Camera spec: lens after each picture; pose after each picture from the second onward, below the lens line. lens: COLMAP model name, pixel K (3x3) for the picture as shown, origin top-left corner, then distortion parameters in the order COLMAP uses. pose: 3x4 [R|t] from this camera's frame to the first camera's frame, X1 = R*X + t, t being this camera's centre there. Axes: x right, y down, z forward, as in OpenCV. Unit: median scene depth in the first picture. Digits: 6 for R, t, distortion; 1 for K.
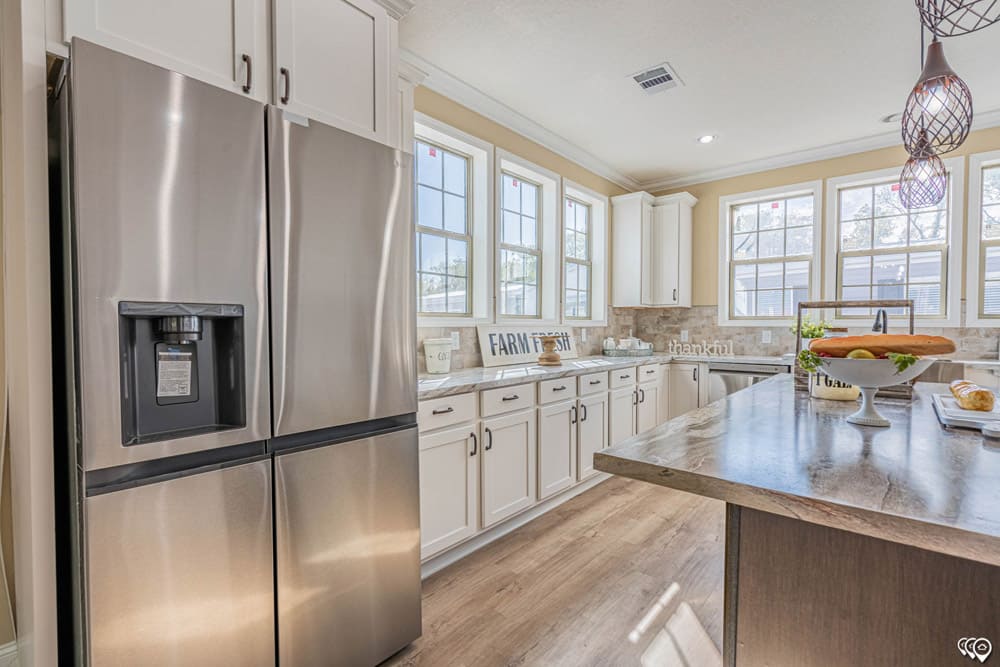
lens RADIAL K [[456.8, 0, 500.8], [0, 456.8, 336.2], [0, 0, 1]] dist [-0.001374, 0.001007]
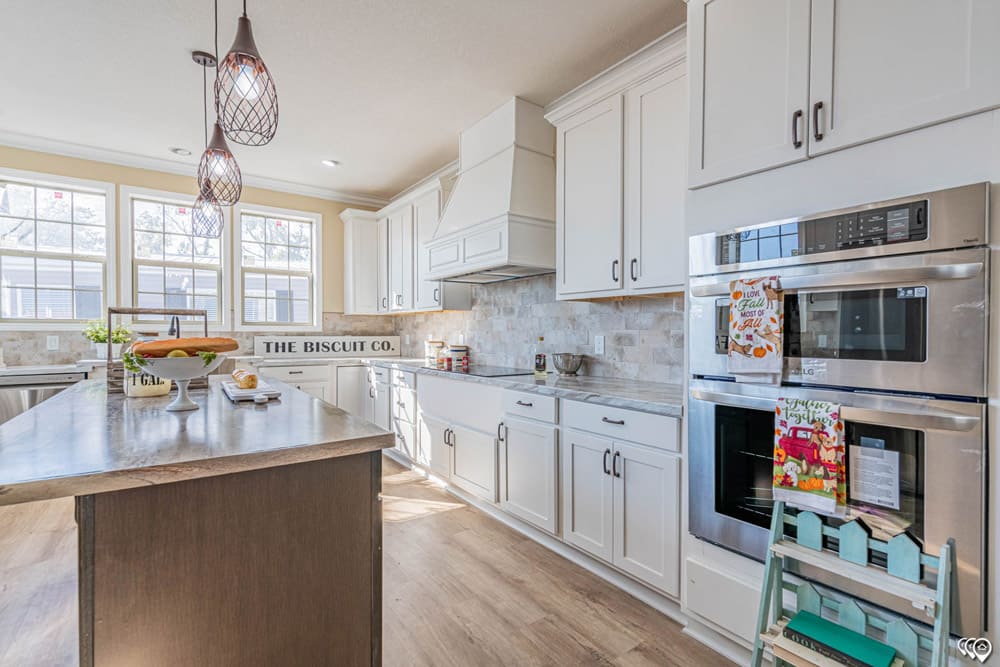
lens RADIAL K [[456.8, 0, 492.9], [0, 456.8, 340.1], [0, 0, 1]] dist [-0.001374, 0.001007]
pose [[0.249899, -0.020131, 0.968063, -0.069628], [0.020431, 0.999671, 0.015514, 0.000155], [-0.968056, 0.015902, 0.250228, -0.049447]]
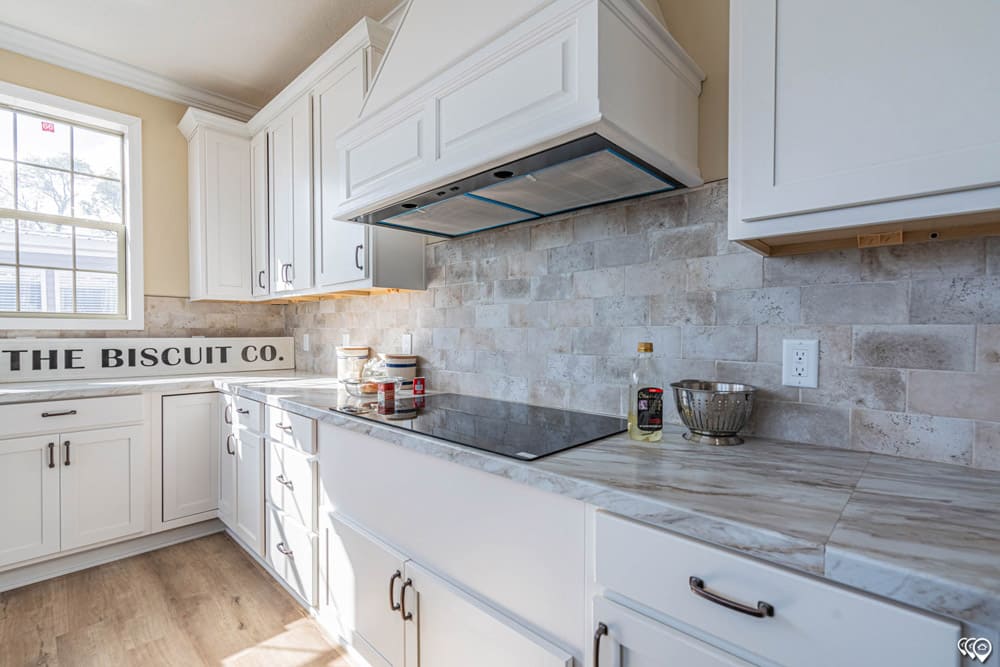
lens RADIAL K [[456.8, 0, 494.4], [0, 456.8, 338.8], [0, 0, 1]] dist [-0.001374, 0.001007]
pose [[0.065504, -0.023221, 0.997582, 0.432473], [0.021568, 0.999529, 0.021850, -0.003420], [-0.997619, 0.020085, 0.065974, 0.164766]]
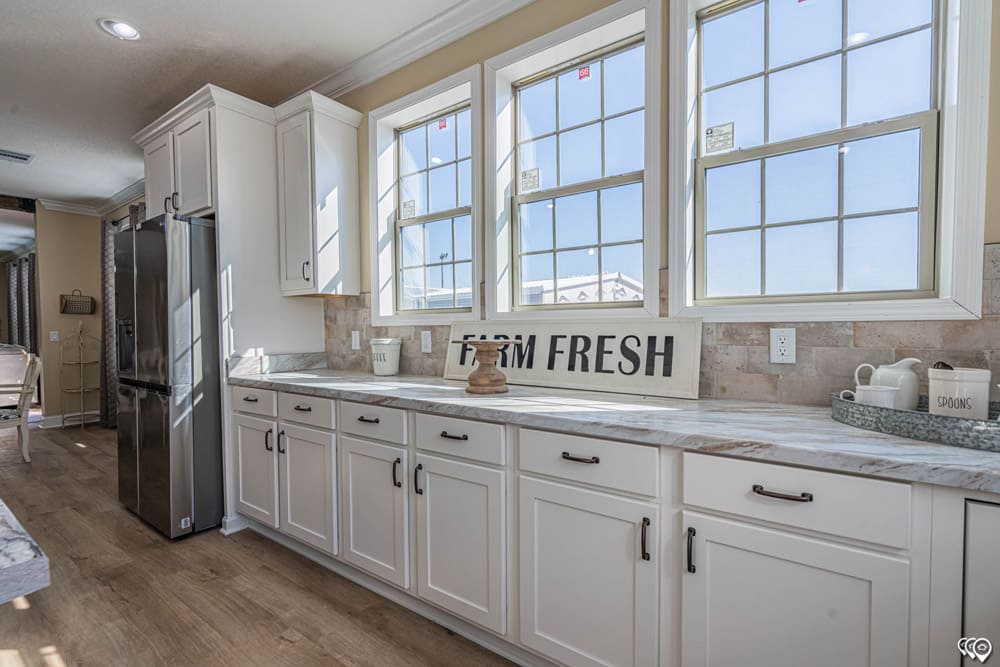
lens RADIAL K [[456.8, 0, 501.9], [0, 456.8, 333.6], [0, 0, 1]] dist [-0.001374, 0.001007]
pose [[0.083480, 0.023993, -0.996221, 0.642137], [-0.008193, 0.999693, 0.023390, -0.022298], [0.996476, 0.006210, 0.083651, 0.909713]]
